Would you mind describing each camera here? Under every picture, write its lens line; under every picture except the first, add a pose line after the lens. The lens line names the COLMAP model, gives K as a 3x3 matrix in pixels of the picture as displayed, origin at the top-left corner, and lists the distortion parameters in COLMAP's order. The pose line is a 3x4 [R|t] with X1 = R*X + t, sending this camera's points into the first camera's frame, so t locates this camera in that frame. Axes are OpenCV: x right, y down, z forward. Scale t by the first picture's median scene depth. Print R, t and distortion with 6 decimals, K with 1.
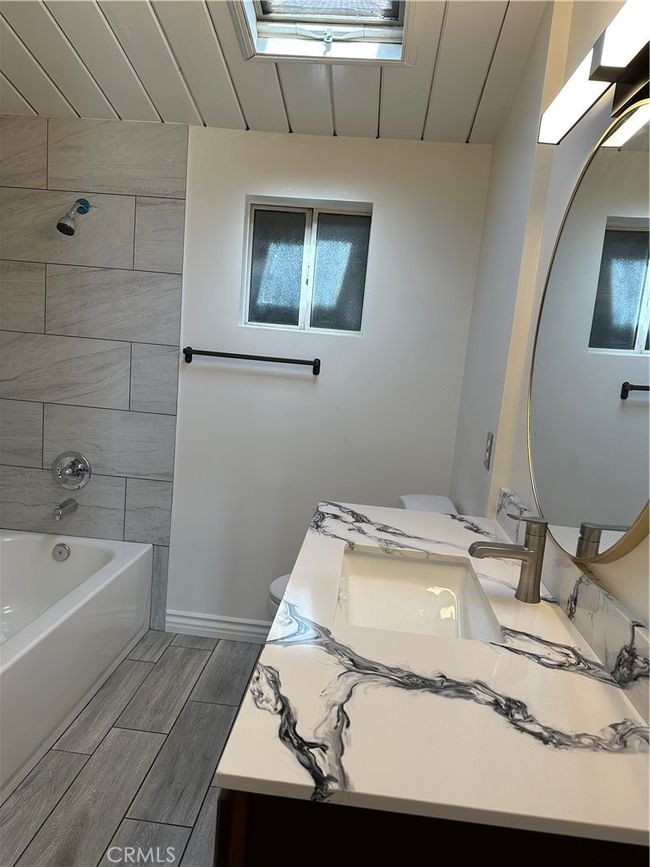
lens RADIAL K [[601.1, 0, 325.4], [0, 601.1, 435.5], [0, 0, 1]] dist [0.095702, -0.136960]
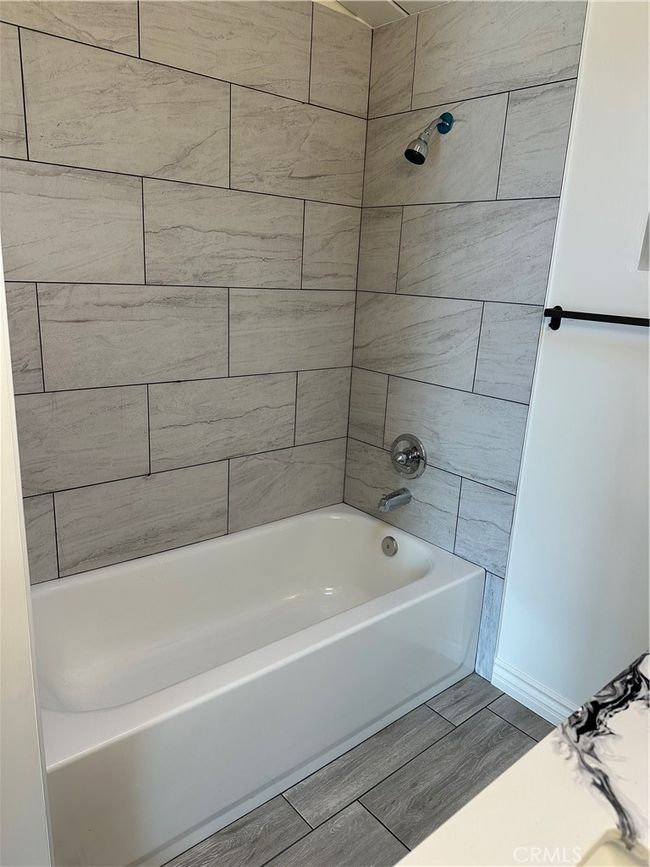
lens RADIAL K [[601.1, 0, 325.4], [0, 601.1, 435.5], [0, 0, 1]] dist [0.095702, -0.136960]
pose [[0.715220, 0.140363, -0.684660, 0.073613], [-0.092058, 0.990010, 0.106797, -0.051991], [0.692810, -0.013355, 0.720996, 0.323789]]
